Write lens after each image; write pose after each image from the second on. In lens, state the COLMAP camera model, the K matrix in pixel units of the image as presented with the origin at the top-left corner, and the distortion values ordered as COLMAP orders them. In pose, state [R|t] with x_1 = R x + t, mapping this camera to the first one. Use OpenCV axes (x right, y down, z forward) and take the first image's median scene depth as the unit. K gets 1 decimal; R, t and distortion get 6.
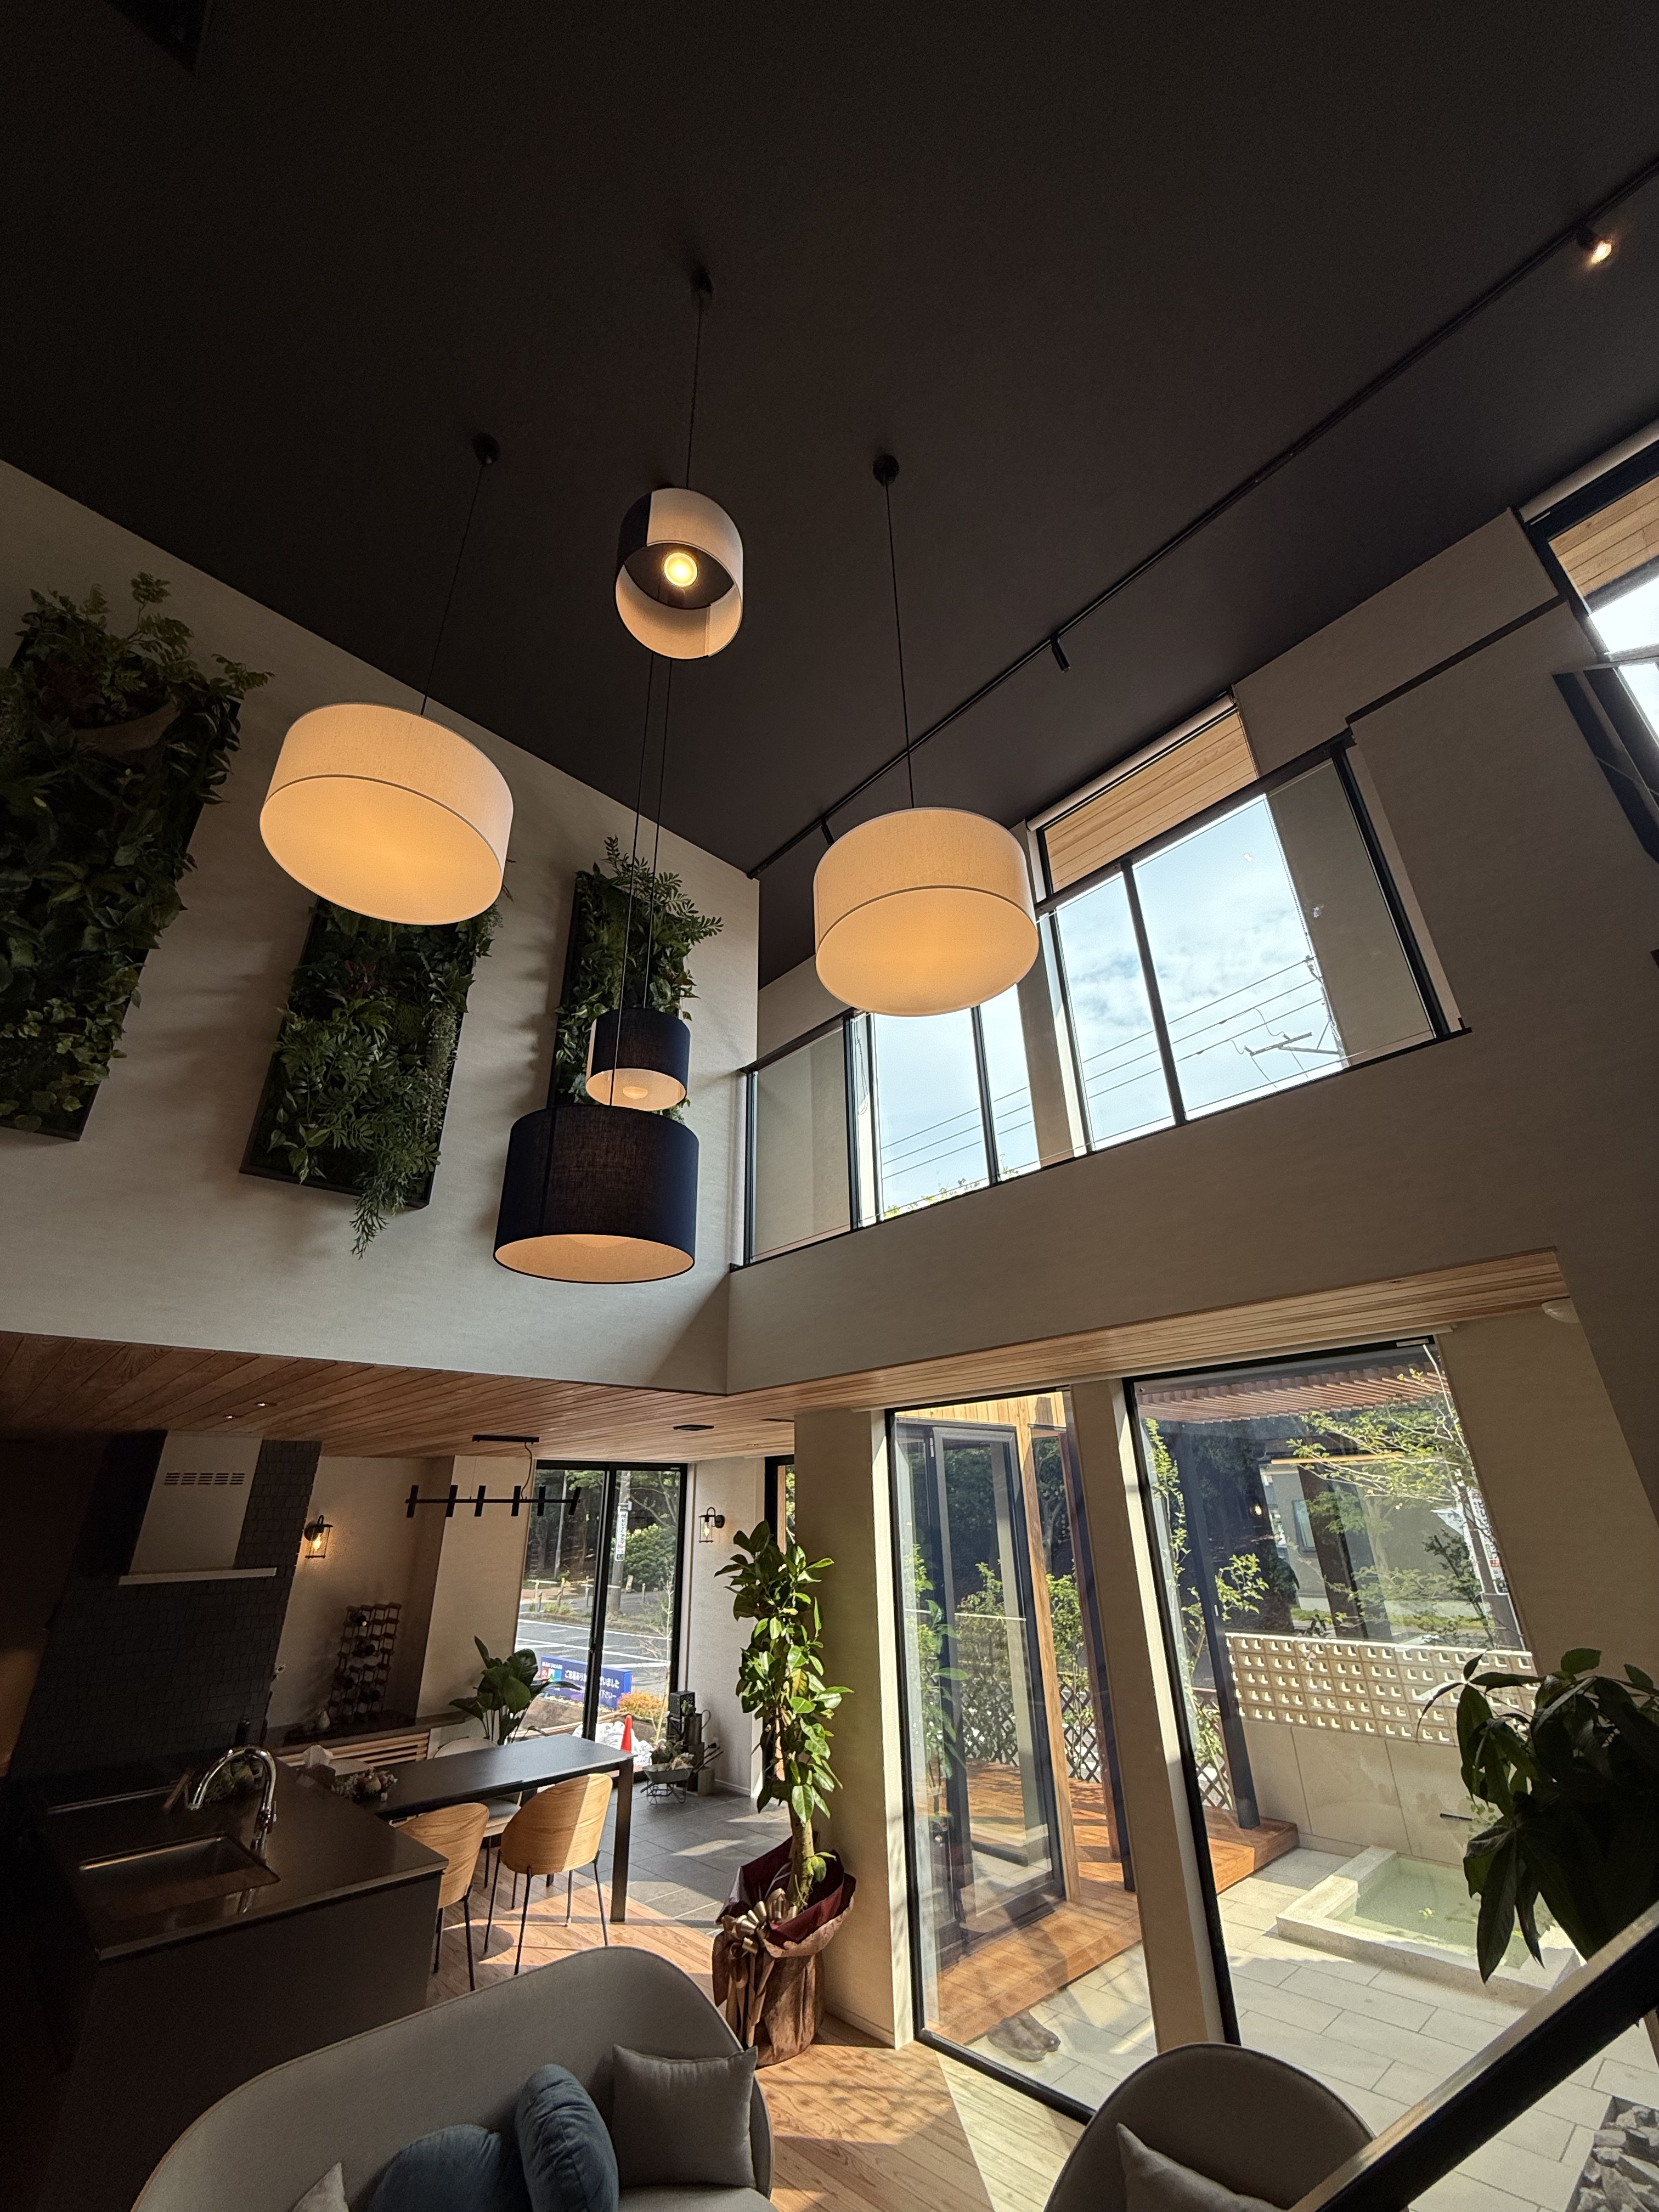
lens RADIAL K [[884.3, 0, 829.9], [0, 884.3, 1098.7], [0, 0, 1]] dist [-0.000259, -0.000115]
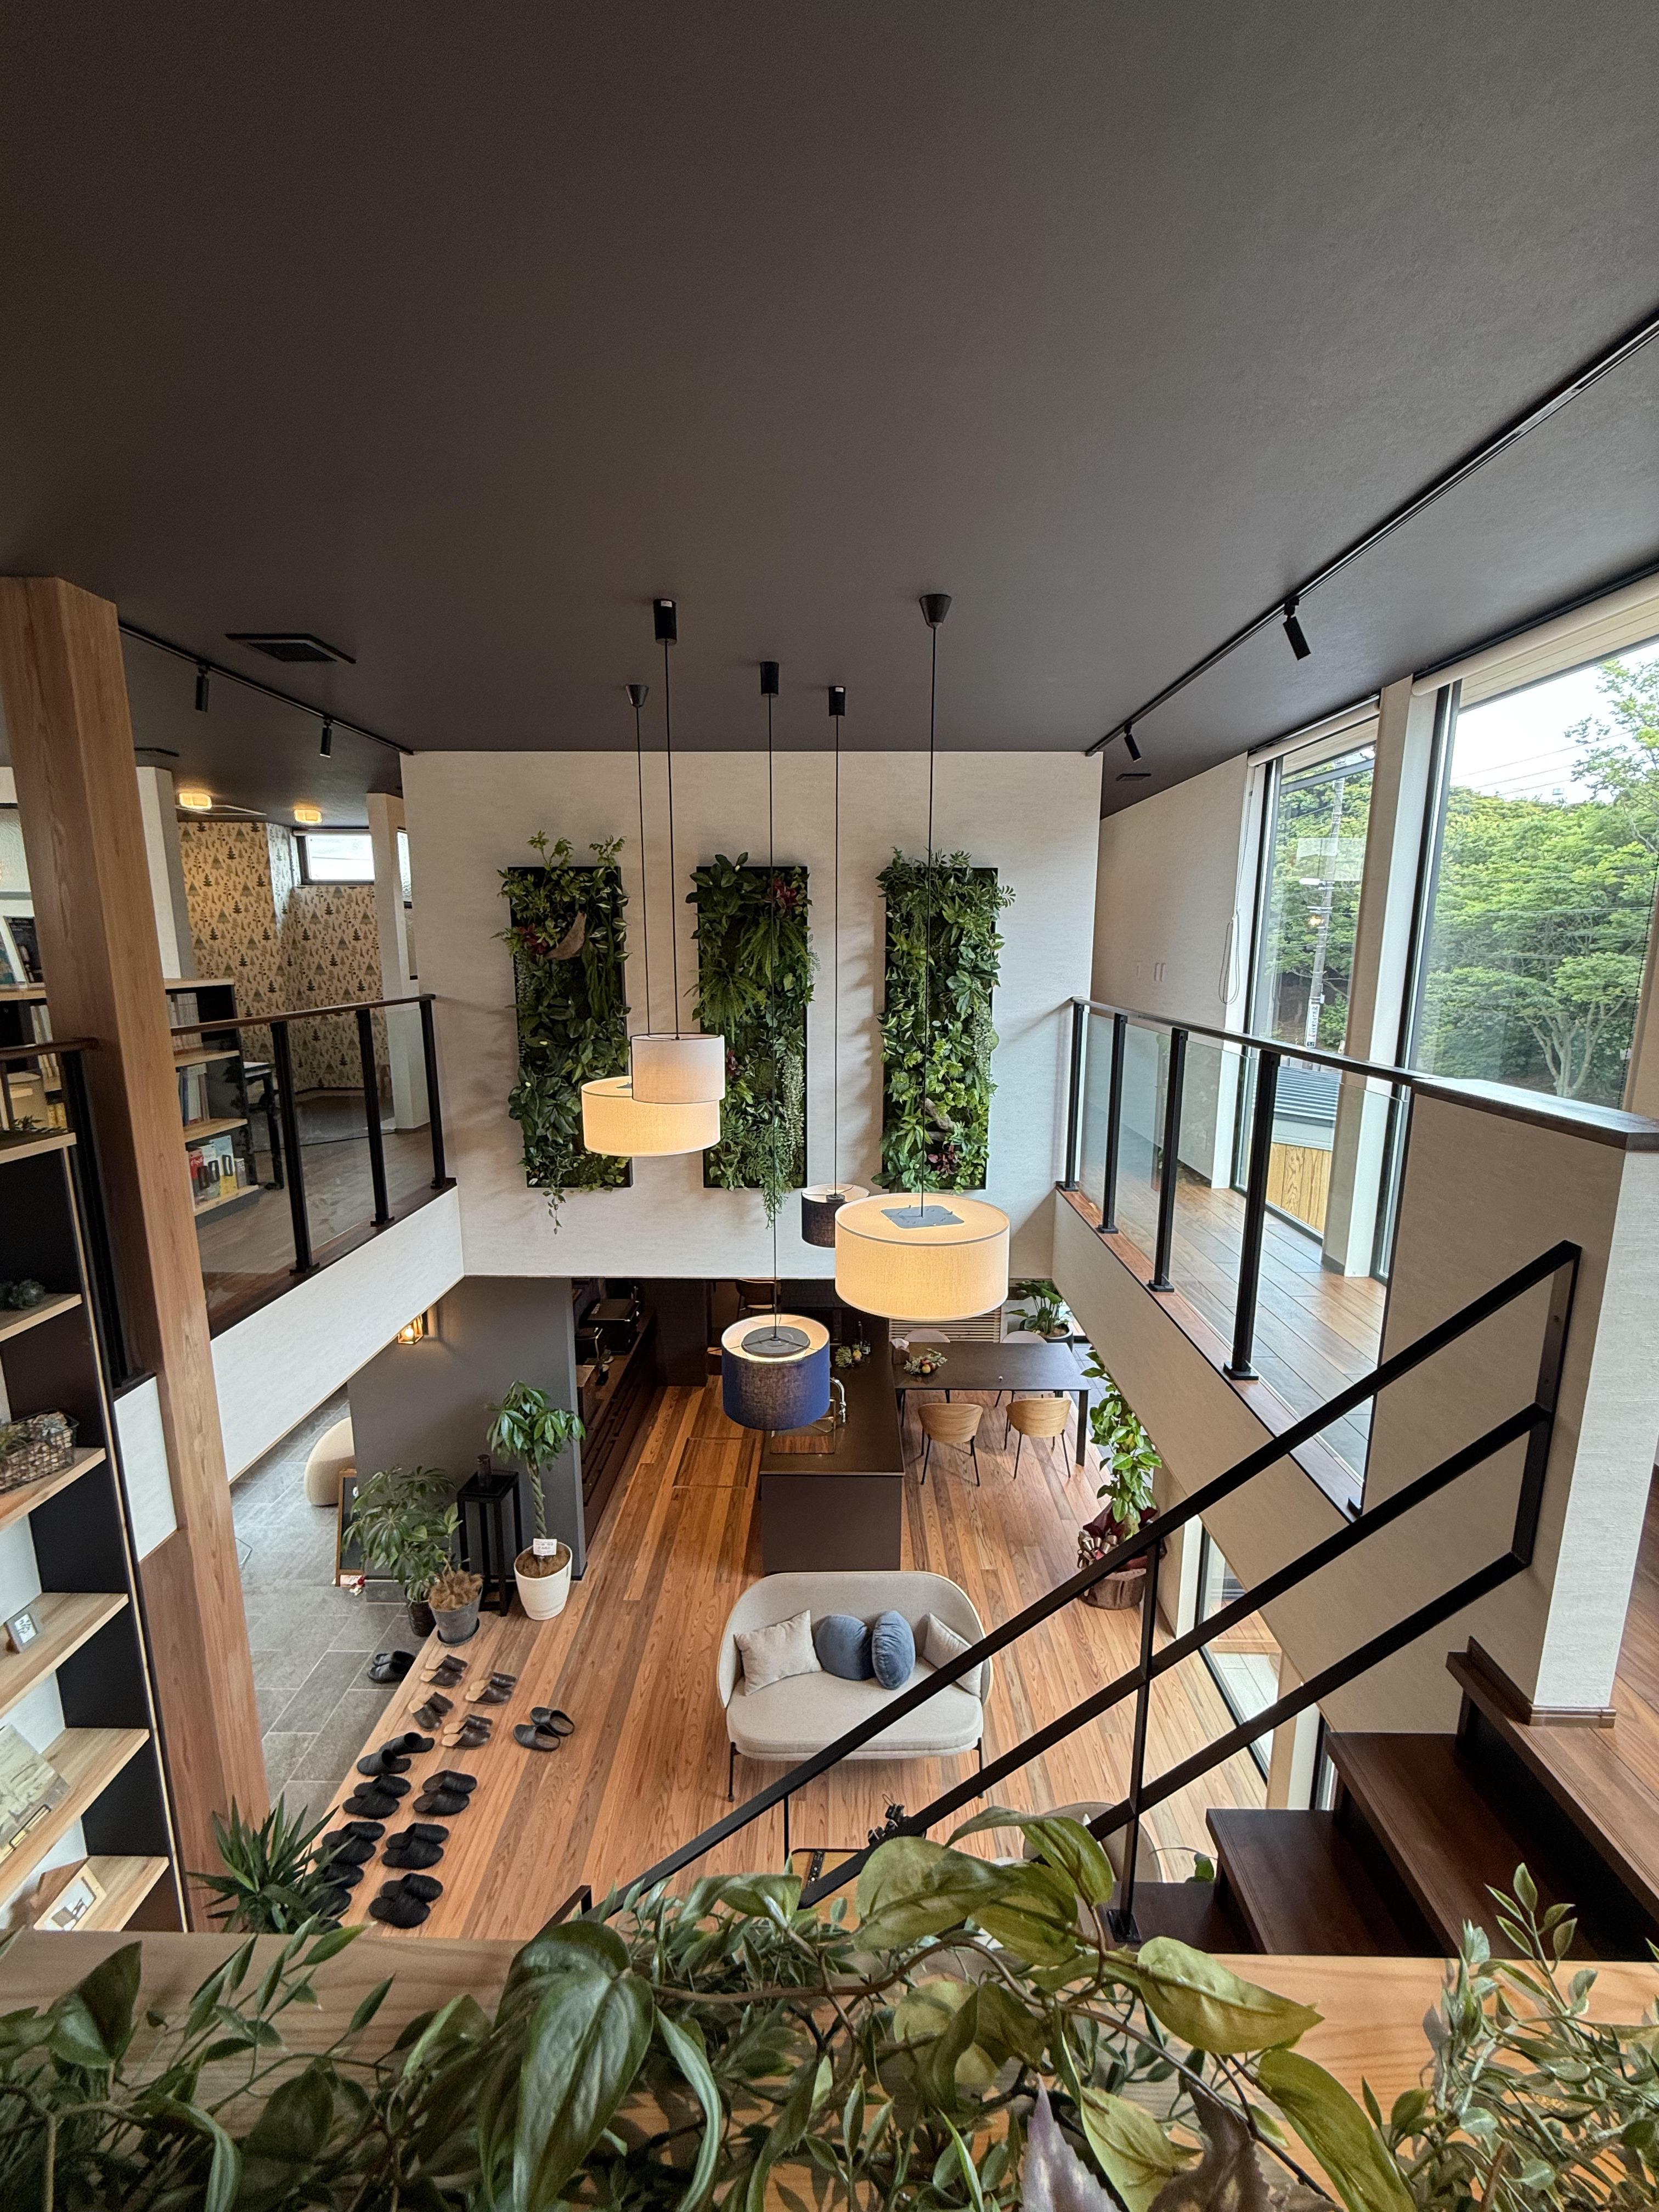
lens RADIAL K [[884.3, 0, 829.9], [0, 884.3, 1098.7], [0, 0, 1]] dist [-0.000259, -0.000115]
pose [[0.720484, 0.145425, -0.678052, 0.313640], [0.279814, 0.833671, 0.476126, -0.383212], [0.634513, -0.532770, 0.559955, 0.123189]]
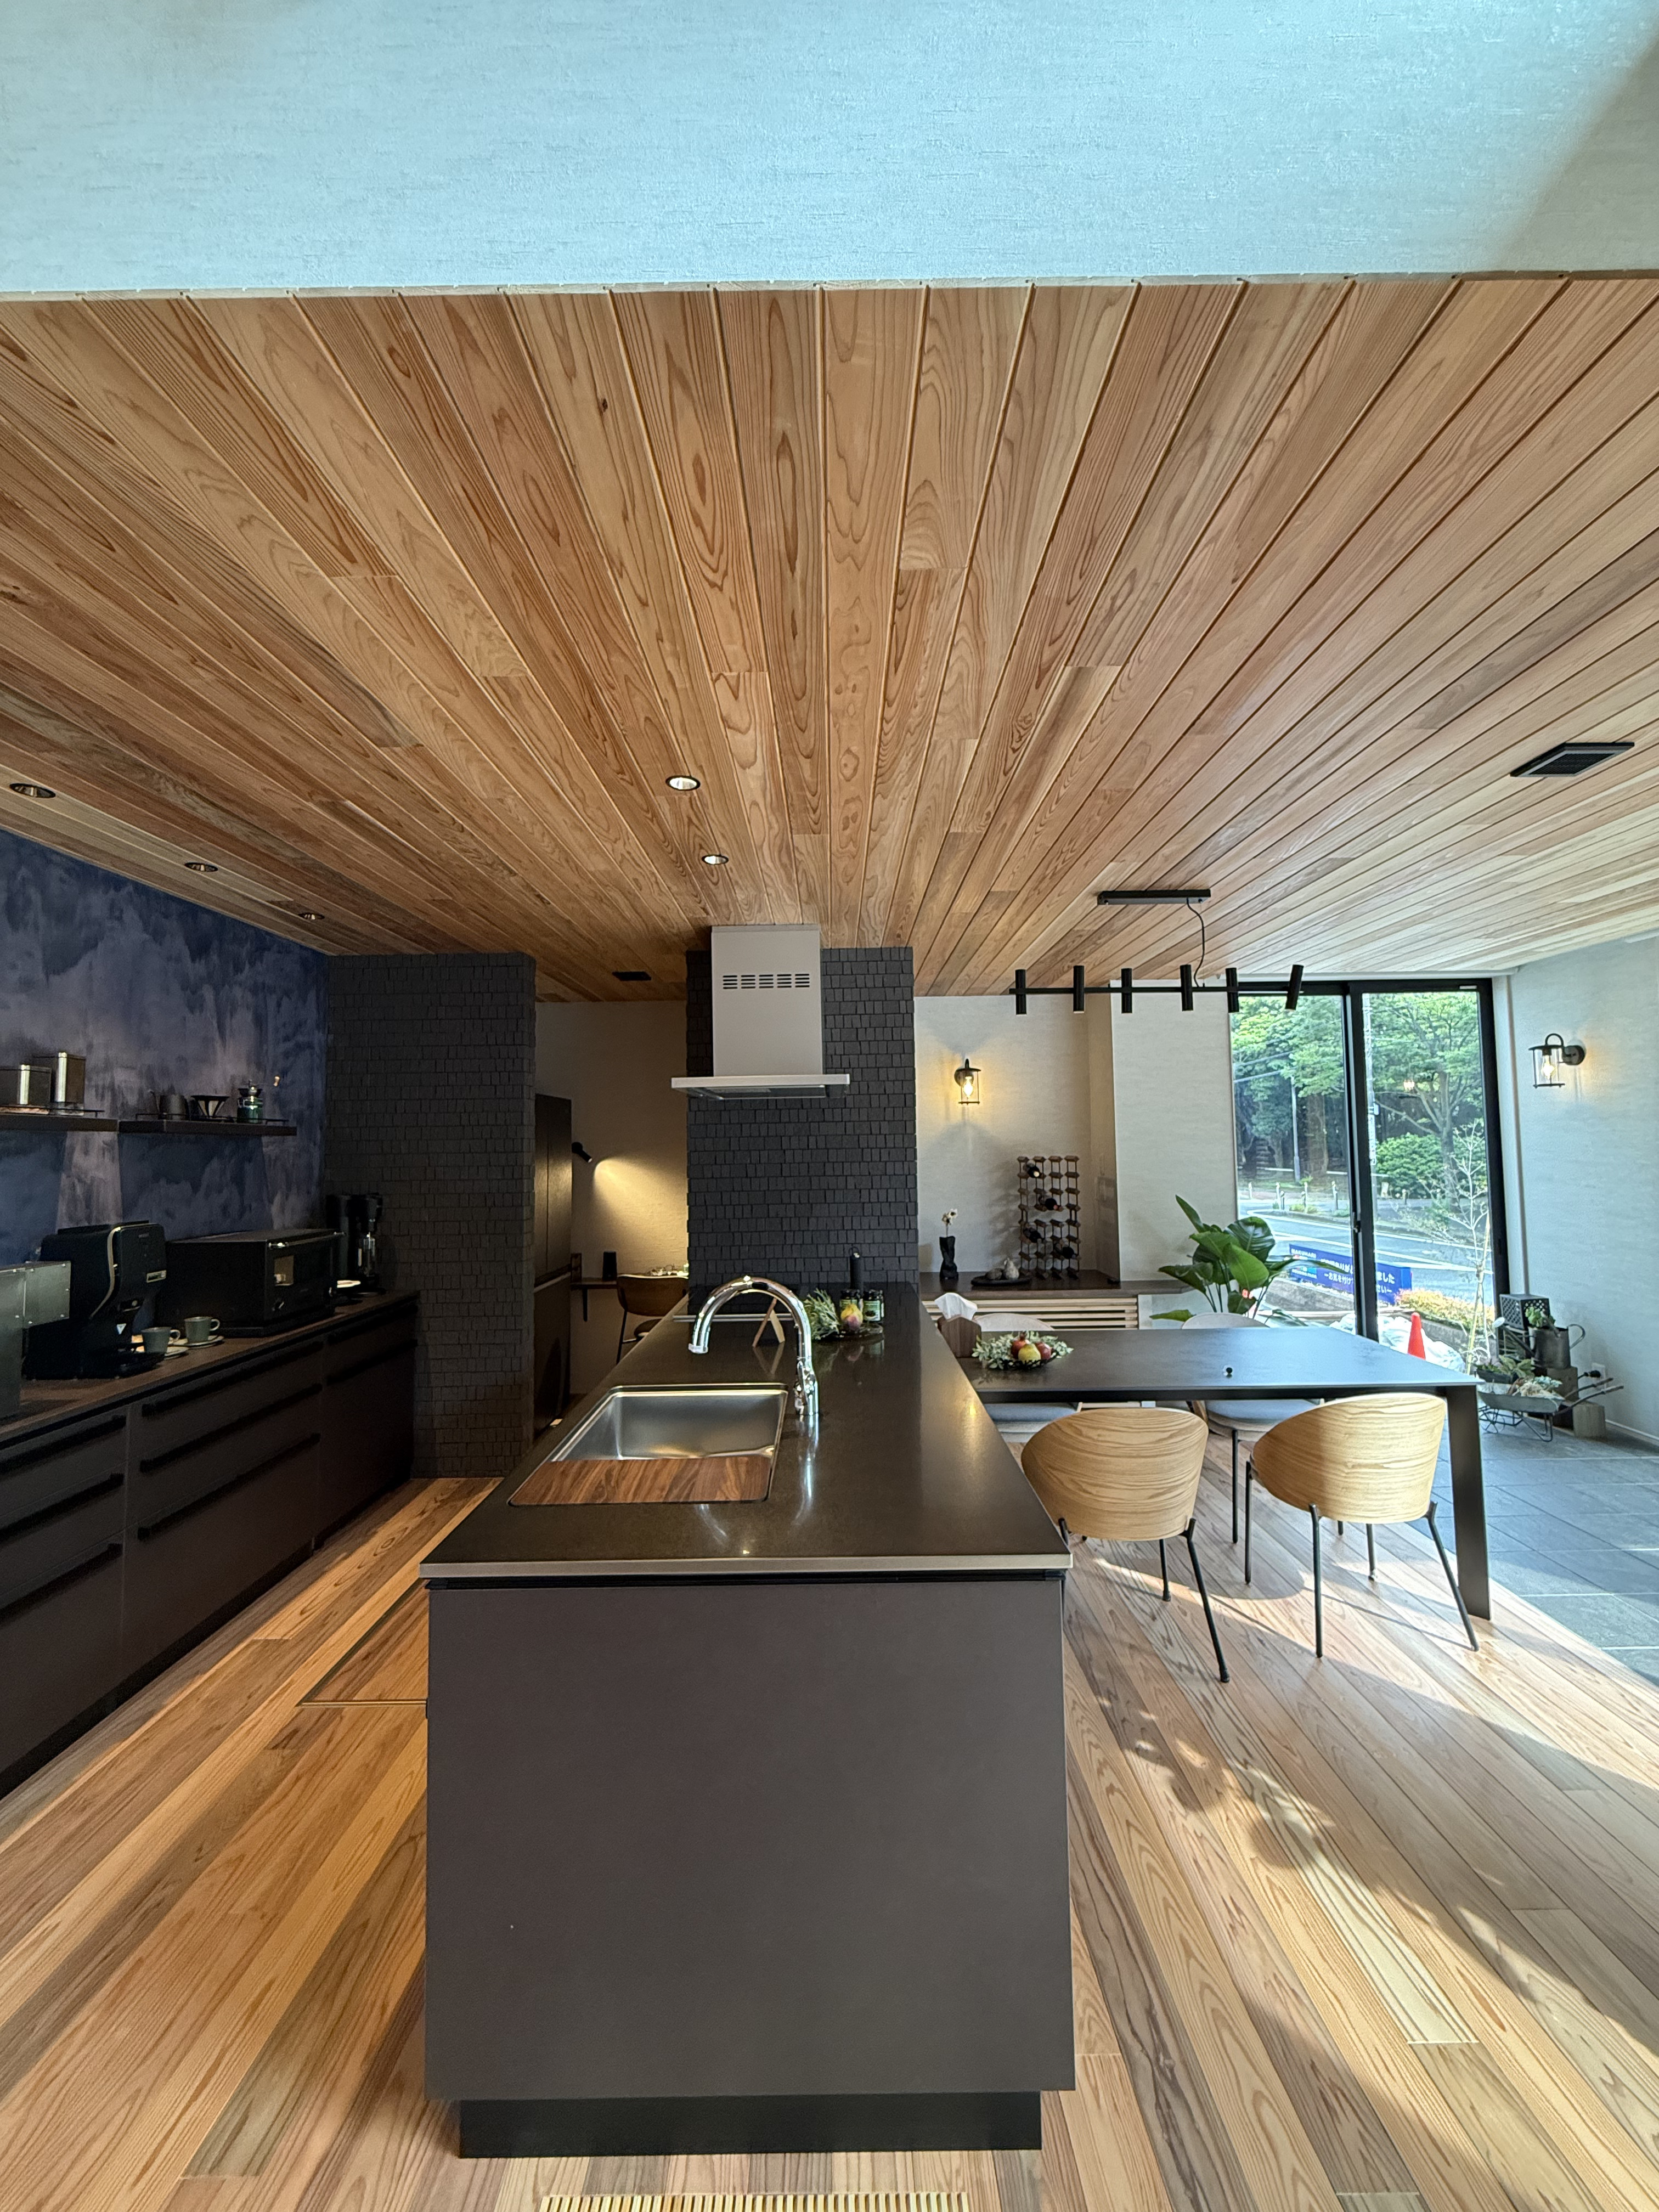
lens RADIAL K [[882.2, 0, 828.3], [0, 882.2, 1087.4], [0, 0, 1]] dist [-0.002079, -0.000243]
pose [[0.728528, -0.036025, -0.684068, -0.105980], [0.291868, 0.919761, 0.262400, 0.247139], [0.619726, -0.390823, 0.680586, 0.353831]]
